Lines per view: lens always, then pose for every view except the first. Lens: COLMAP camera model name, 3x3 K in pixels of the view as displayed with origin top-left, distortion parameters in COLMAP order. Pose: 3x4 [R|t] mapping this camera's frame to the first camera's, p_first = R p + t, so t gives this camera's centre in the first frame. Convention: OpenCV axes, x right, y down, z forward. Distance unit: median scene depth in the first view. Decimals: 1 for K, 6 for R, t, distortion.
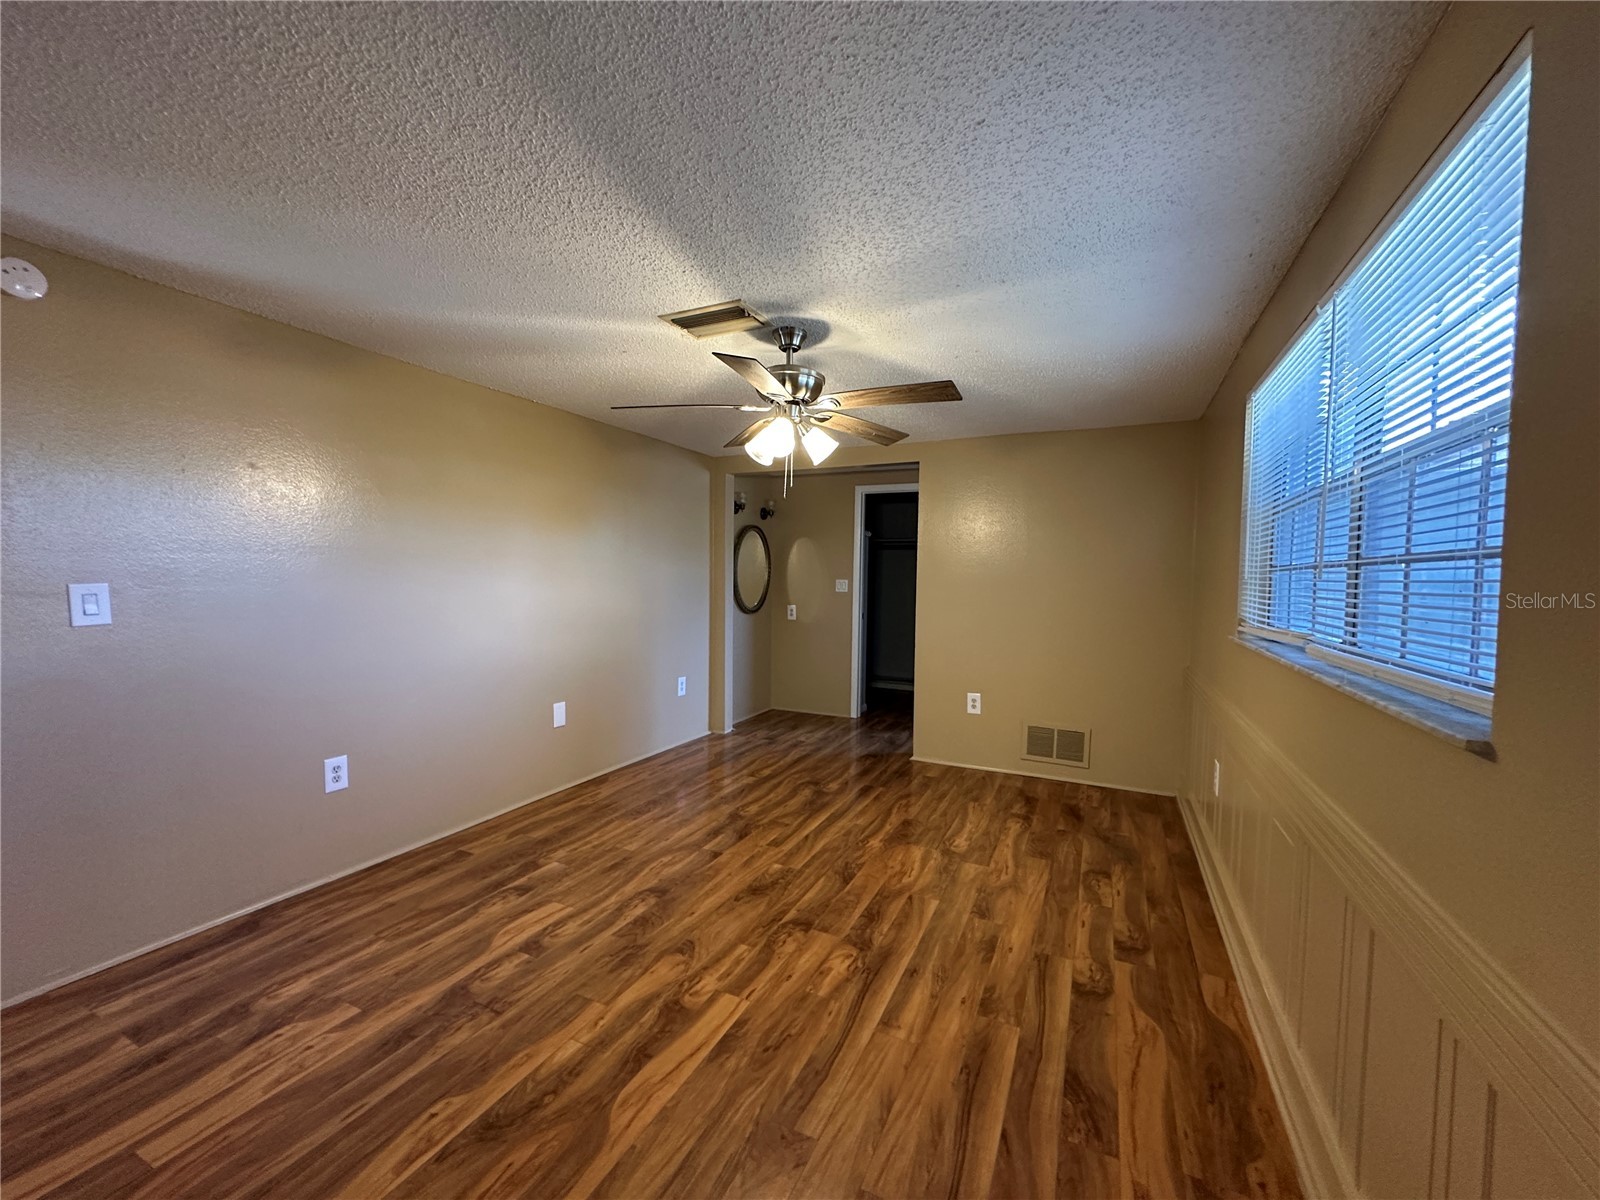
lens RADIAL K [[639.7, 0, 800.2], [0, 639.7, 602.2], [0, 0, 1]] dist [-0.006264, 0.001395]
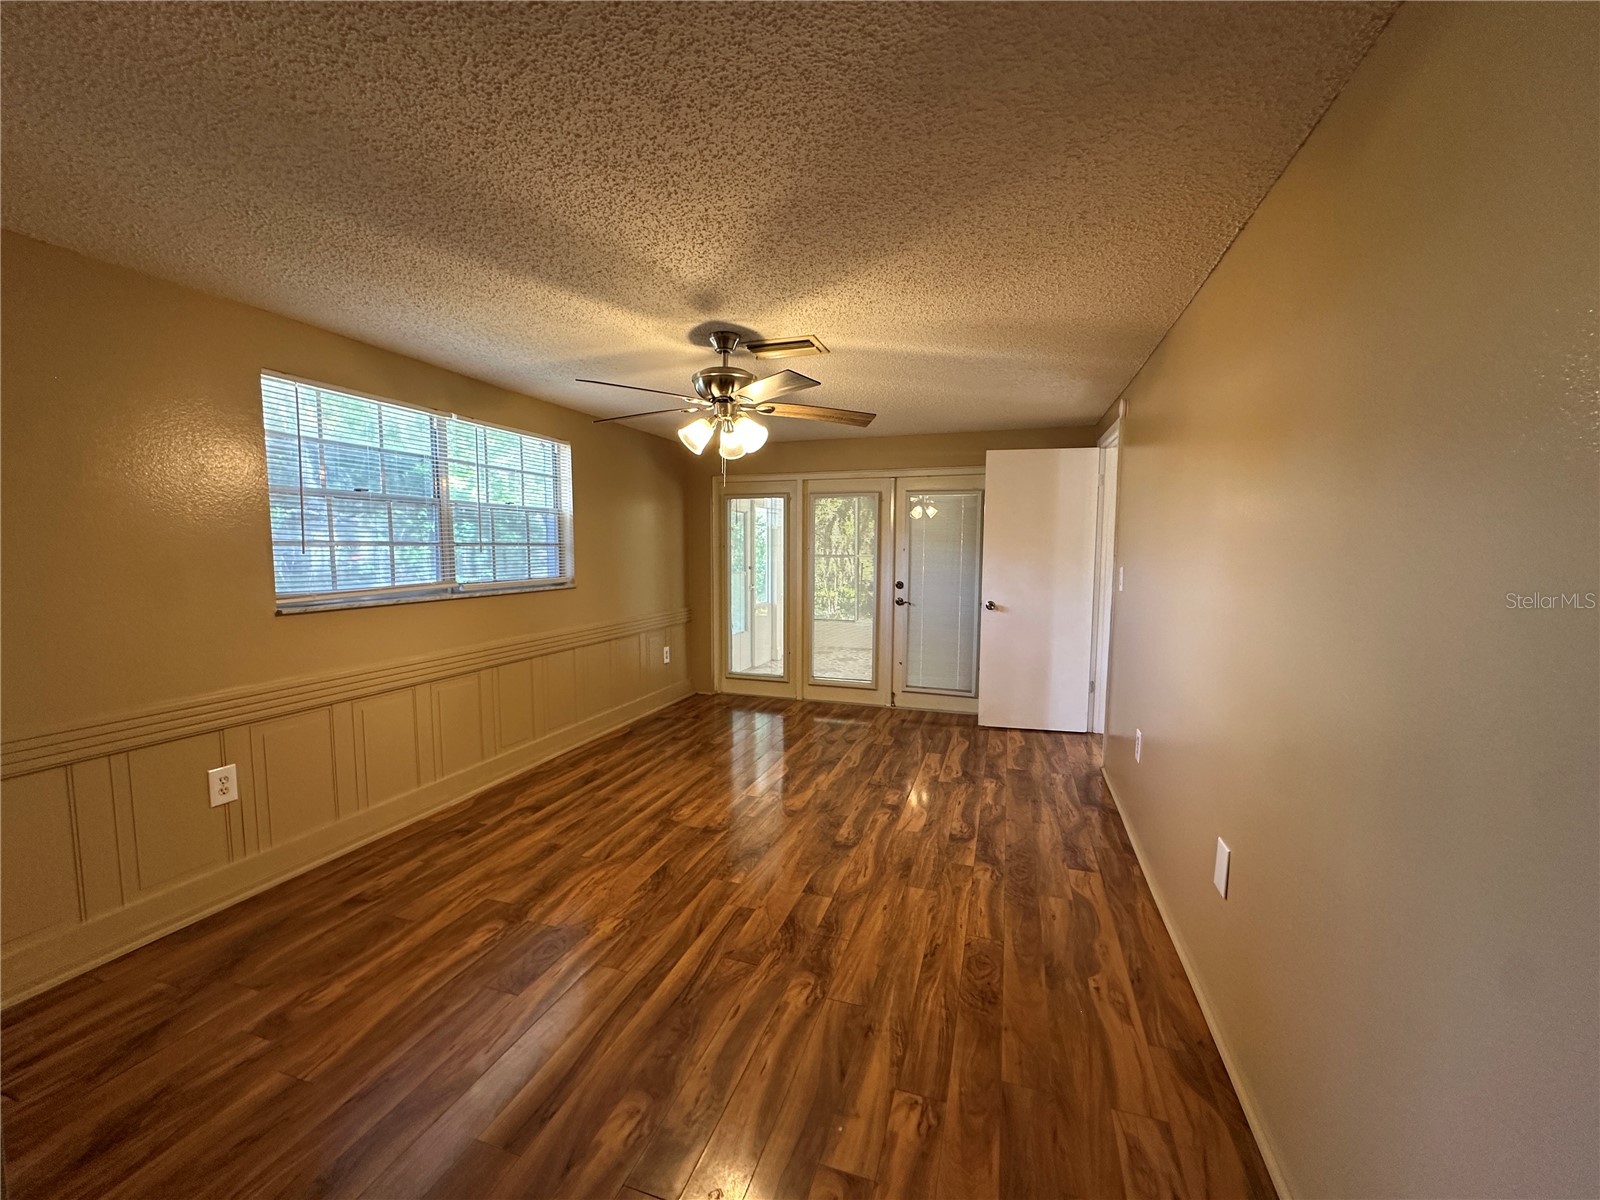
lens RADIAL K [[639.7, 0, 802.8], [0, 639.7, 601.8], [0, 0, 1]] dist [-0.006264, 0.001395]
pose [[-0.991257, -0.007660, -0.131723, -0.008413], [-0.024125, 0.992007, 0.123854, -0.107766], [0.129722, 0.125949, -0.983519, 2.150025]]
